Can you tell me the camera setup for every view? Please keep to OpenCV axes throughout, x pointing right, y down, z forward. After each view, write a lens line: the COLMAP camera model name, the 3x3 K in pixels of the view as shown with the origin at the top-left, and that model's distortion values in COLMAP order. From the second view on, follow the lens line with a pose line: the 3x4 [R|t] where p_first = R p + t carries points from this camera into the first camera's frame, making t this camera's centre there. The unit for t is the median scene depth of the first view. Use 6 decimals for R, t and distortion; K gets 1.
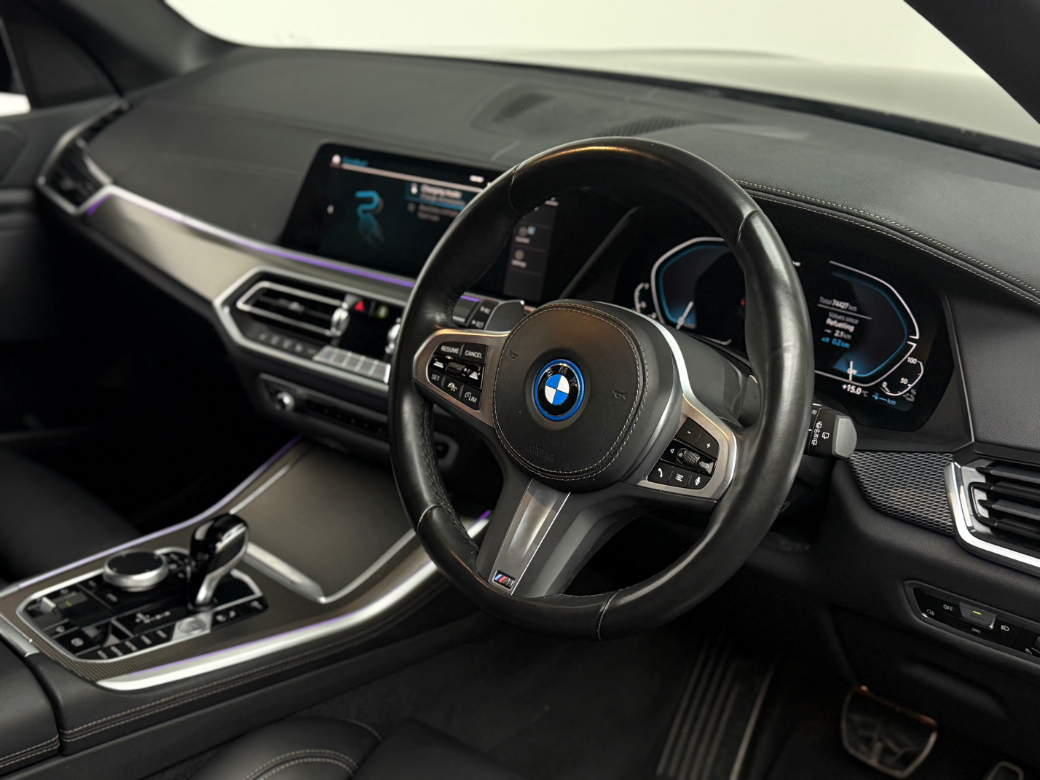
lens RADIAL K [[1207.8, 0, 520.0], [0, 1207.8, 390.0], [0, 0, 1]] dist [0.003358, 0.000598]
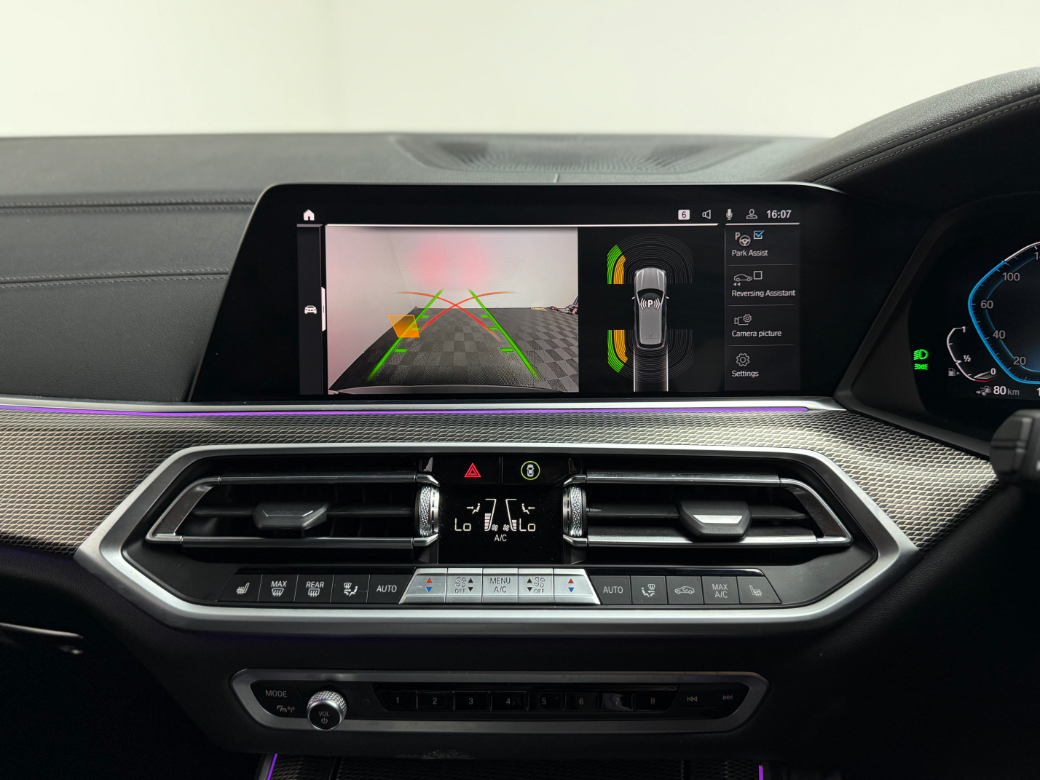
lens RADIAL K [[911.6, 0, 520.0], [0, 911.6, 390.0], [0, 0, 1]] dist [-0.008114, -0.003497]
pose [[0.819038, -0.176476, 0.545924, -0.309480], [0.237647, 0.970406, -0.042842, -0.079552], [-0.522207, 0.164826, 0.836739, 0.648692]]
